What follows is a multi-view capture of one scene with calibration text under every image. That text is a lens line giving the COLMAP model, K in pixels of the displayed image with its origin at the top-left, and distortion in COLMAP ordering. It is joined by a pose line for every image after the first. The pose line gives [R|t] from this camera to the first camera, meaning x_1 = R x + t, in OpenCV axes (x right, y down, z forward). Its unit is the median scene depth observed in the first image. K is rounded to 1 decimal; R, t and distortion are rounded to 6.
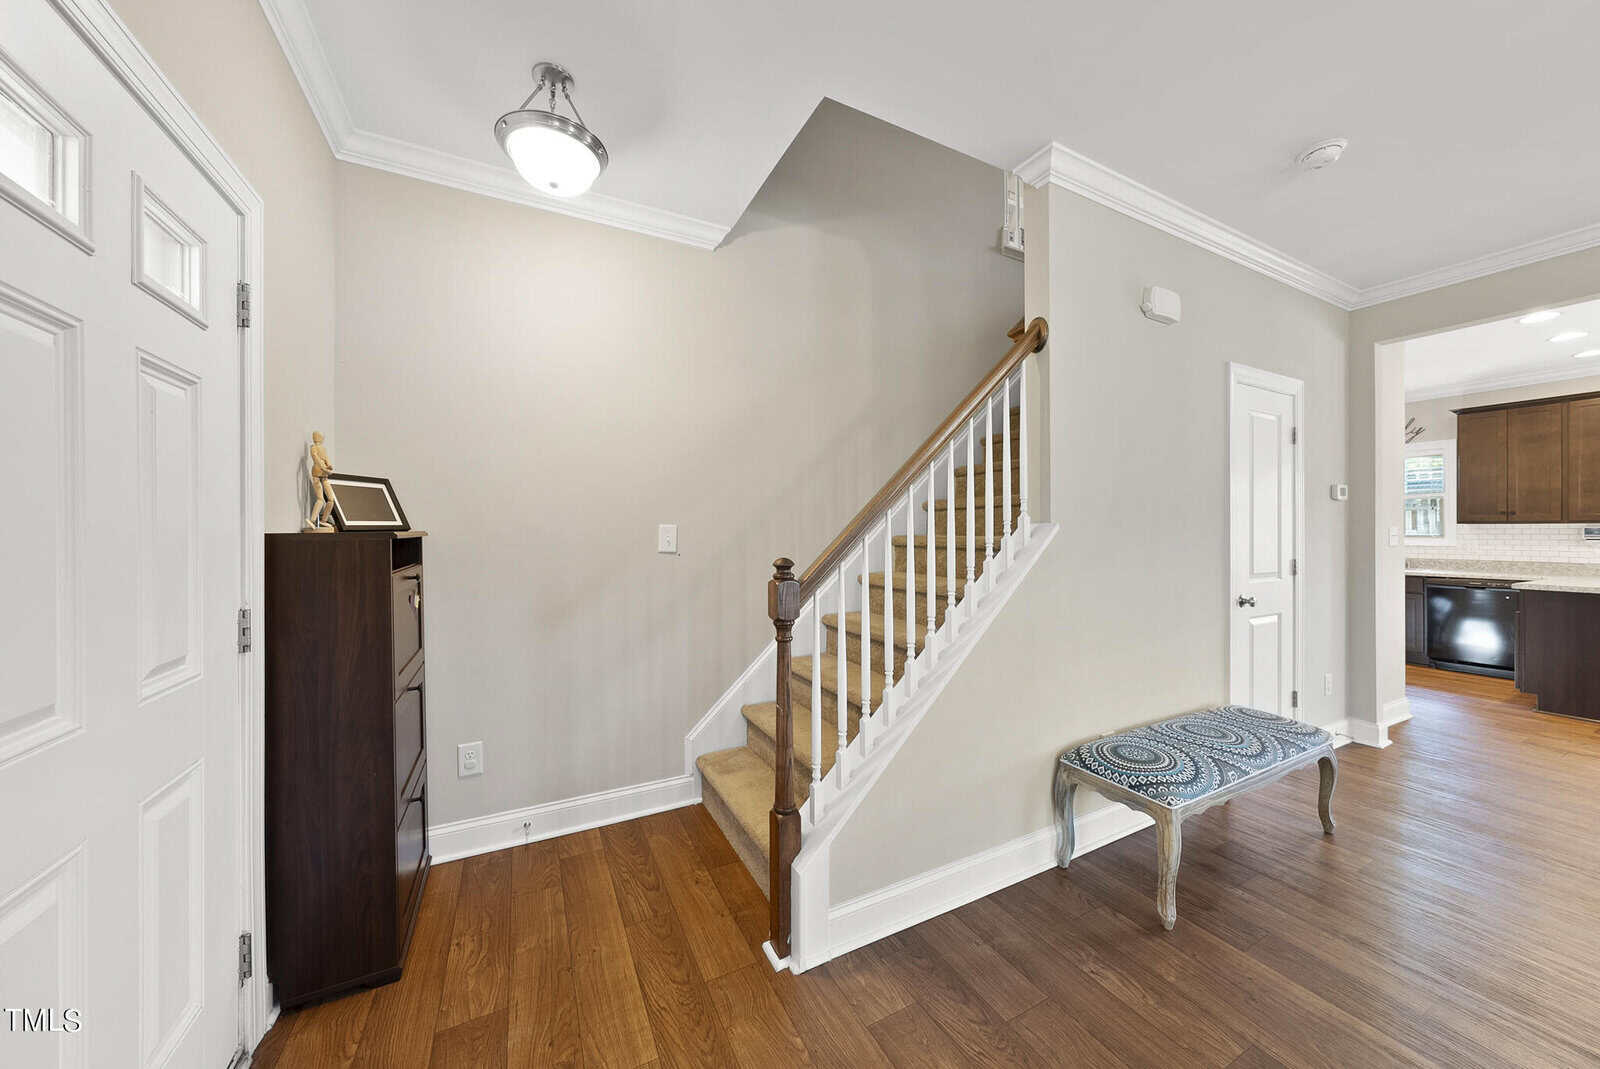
lens RADIAL K [[556.2, 0, 796.7], [0, 556.2, 527.2], [0, 0, 1]] dist [0.000032, 0.000061]
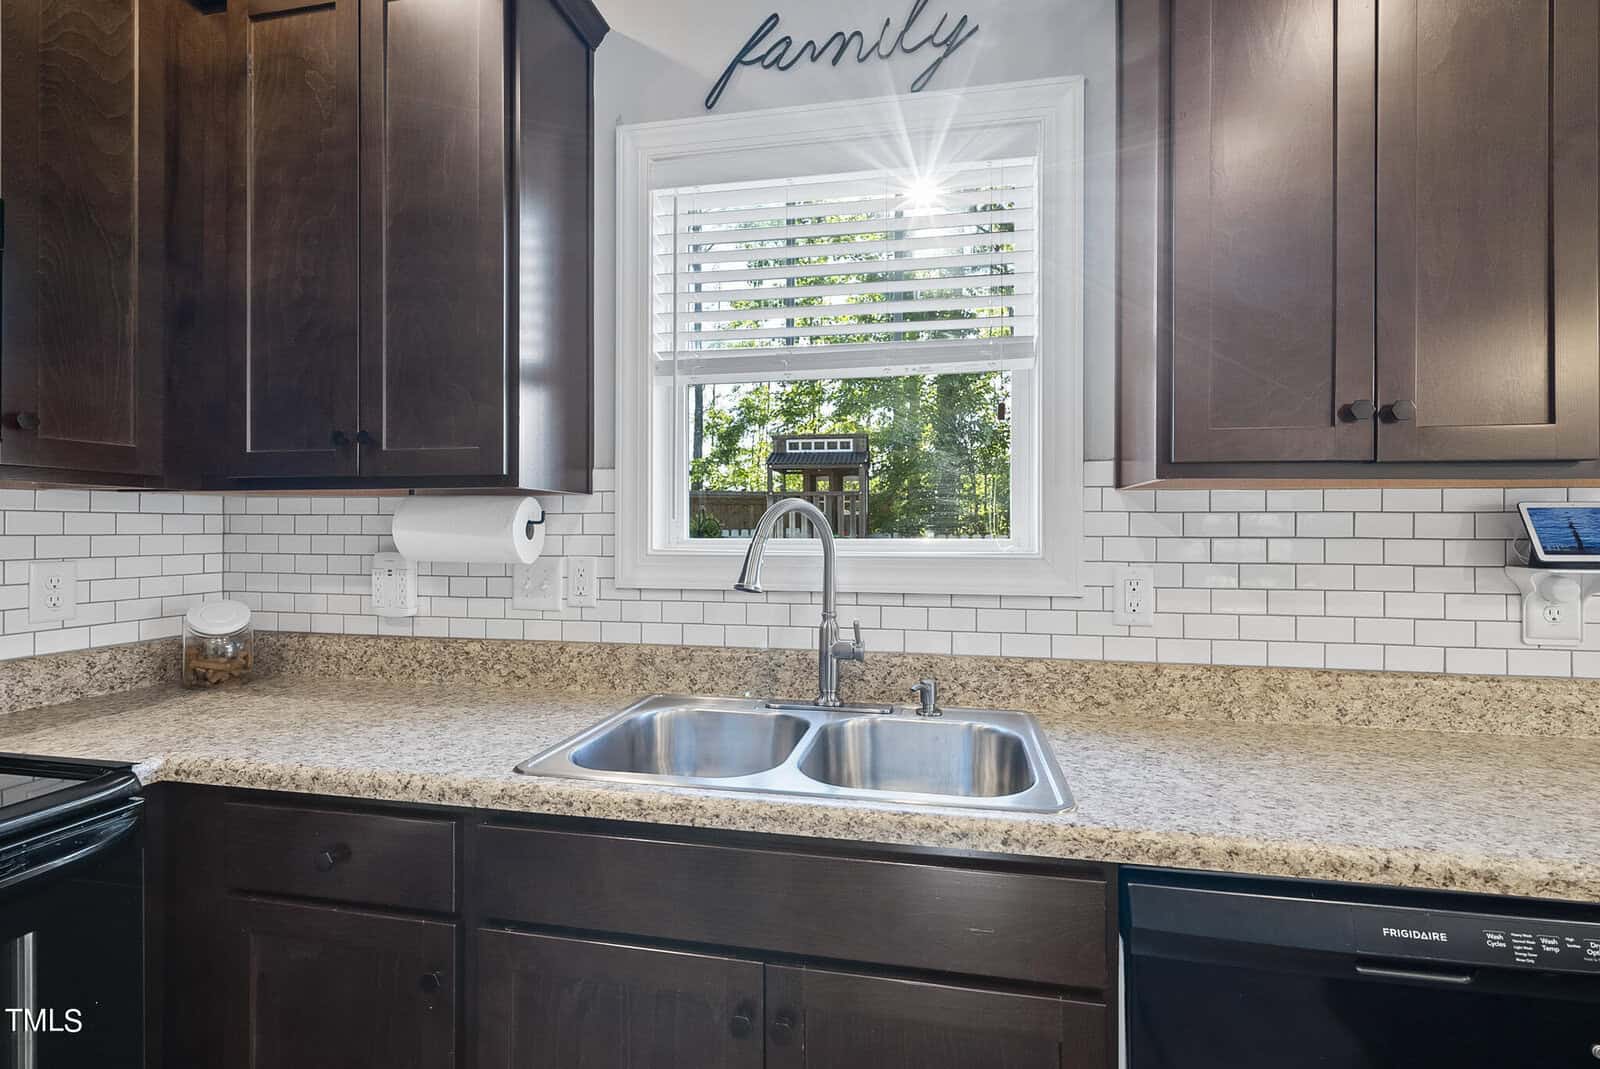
lens RADIAL K [[740.4, 0, 800.0], [0, 740.4, 534.5], [0, 0, 1]] dist [0.001437, 0.000186]
pose [[0.612280, 0.003438, 0.790634, 0.987509], [-0.011715, 0.999920, 0.004725, 0.012344], [-0.790554, -0.012156, 0.612271, 0.997048]]
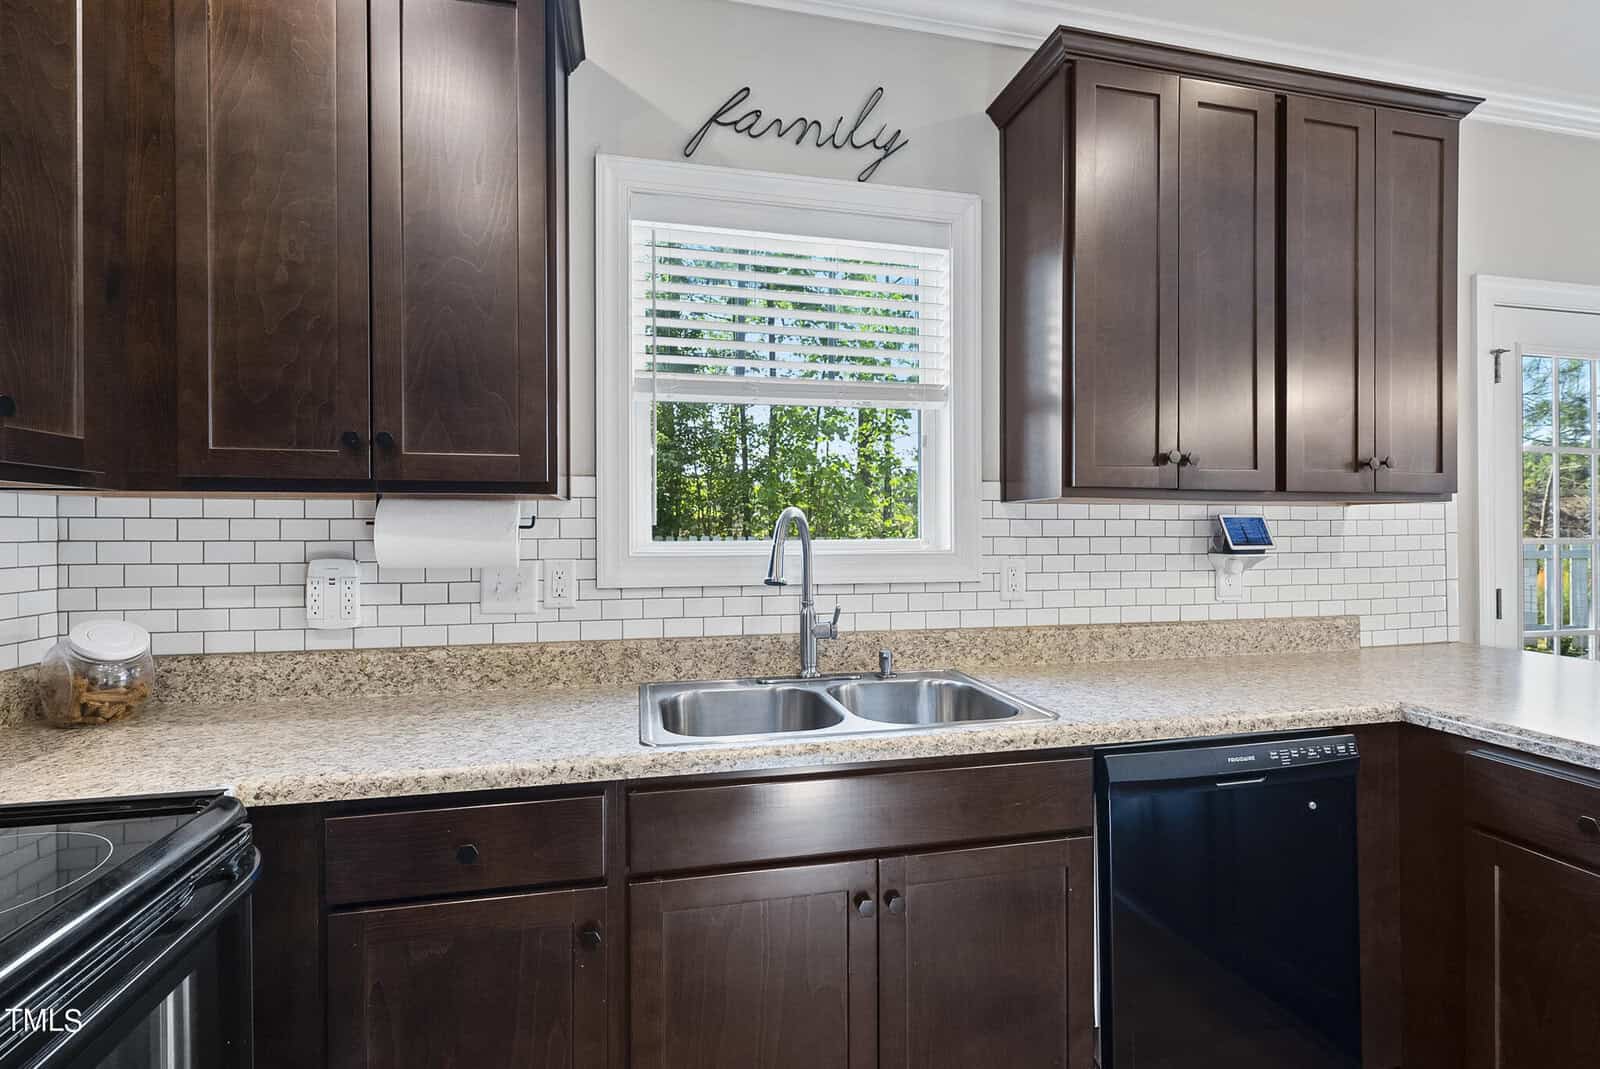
lens RADIAL K [[743.8, 0, 796.9], [0, 743.8, 542.0], [0, 0, 1]] dist [0.002181, 0.000108]
pose [[0.235283, -0.006470, 0.971905, 0.873190], [-0.005552, 0.999953, 0.008001, 0.013328], [-0.971911, -0.007279, 0.235236, 1.092675]]
